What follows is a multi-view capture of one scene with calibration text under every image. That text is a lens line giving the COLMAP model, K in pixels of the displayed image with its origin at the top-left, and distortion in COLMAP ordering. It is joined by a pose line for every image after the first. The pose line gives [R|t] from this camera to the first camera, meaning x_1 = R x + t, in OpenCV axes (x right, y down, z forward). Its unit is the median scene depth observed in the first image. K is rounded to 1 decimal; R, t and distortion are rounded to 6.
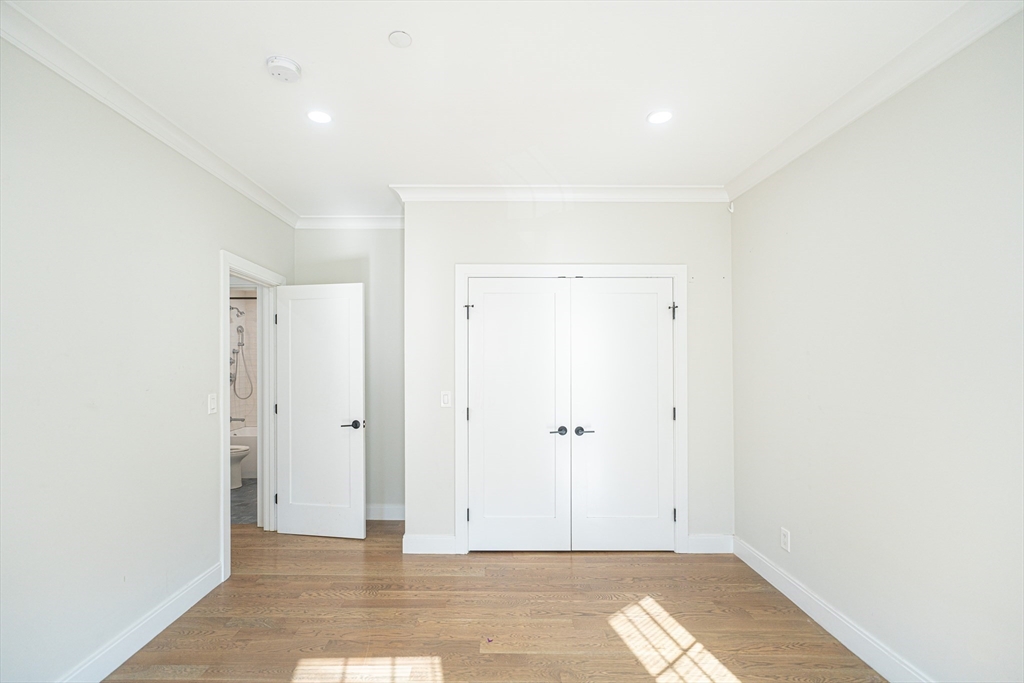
lens RADIAL K [[478.4, 0, 508.4], [0, 478.4, 362.9], [0, 0, 1]] dist [-0.002975, -0.000251]
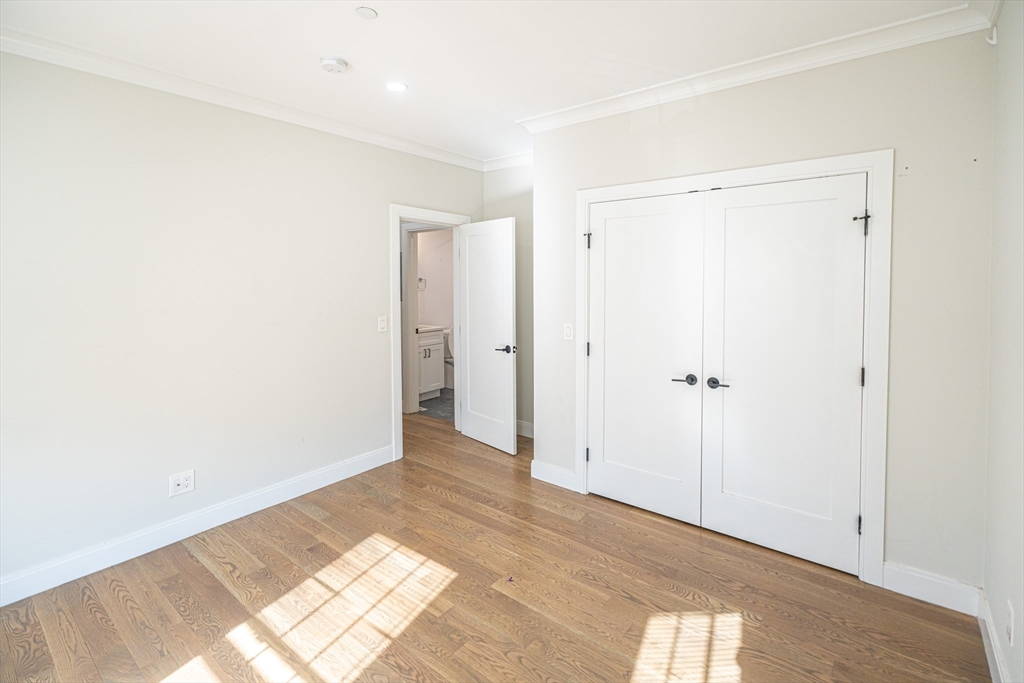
lens RADIAL K [[488.2, 0, 511.6], [0, 488.2, 301.4], [0, 0, 1]] dist [-0.001302, -0.000346]
pose [[0.770246, 0.029293, -0.637074, 0.462588], [-0.002835, 0.999092, 0.042512, -0.031463], [0.637740, -0.030938, 0.769630, 0.186456]]
